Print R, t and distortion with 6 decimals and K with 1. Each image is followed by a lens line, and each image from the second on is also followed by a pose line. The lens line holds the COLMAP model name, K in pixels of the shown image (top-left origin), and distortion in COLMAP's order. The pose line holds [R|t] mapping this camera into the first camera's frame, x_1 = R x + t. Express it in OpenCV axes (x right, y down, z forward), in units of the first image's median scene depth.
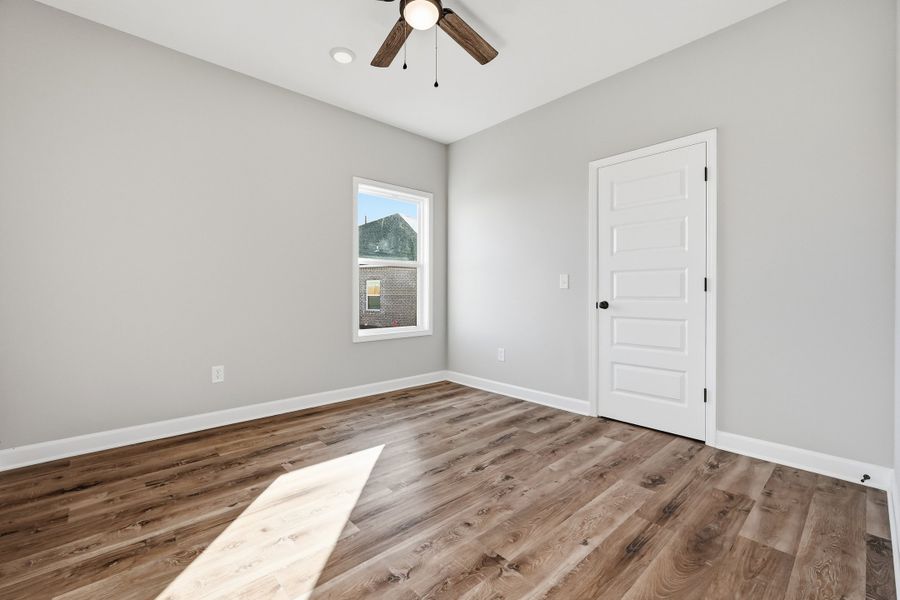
lens RADIAL K [[380.7, 0, 456.0], [0, 380.7, 300.2], [0, 0, 1]] dist [-0.001385, -0.000023]
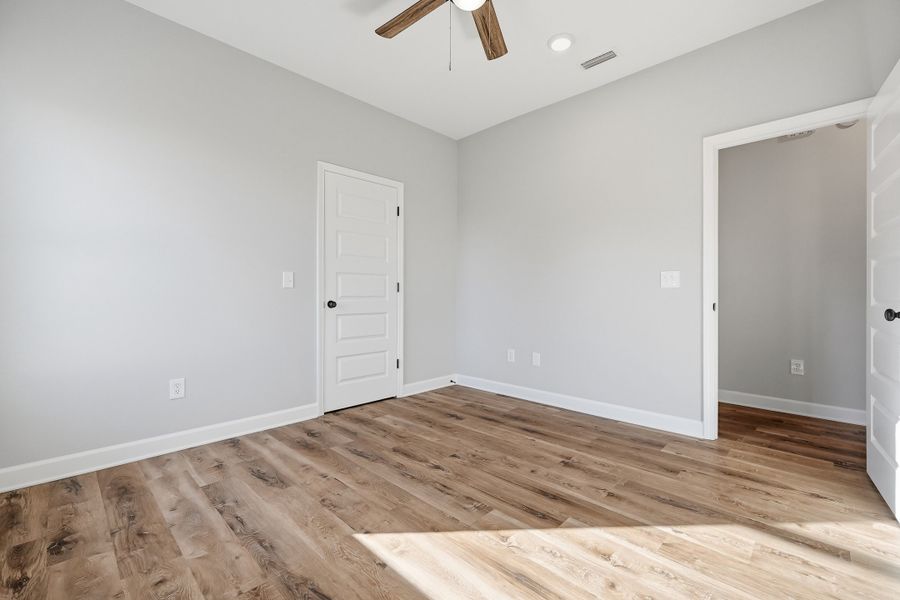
lens RADIAL K [[383.1, 0, 452.3], [0, 383.1, 300.2], [0, 0, 1]] dist [0.000794, 0.000447]
pose [[-0.040828, -0.015695, 0.999043, -0.806482], [0.012961, 0.999784, 0.016236, -0.013264], [-0.999082, 0.013612, -0.040616, 0.847657]]
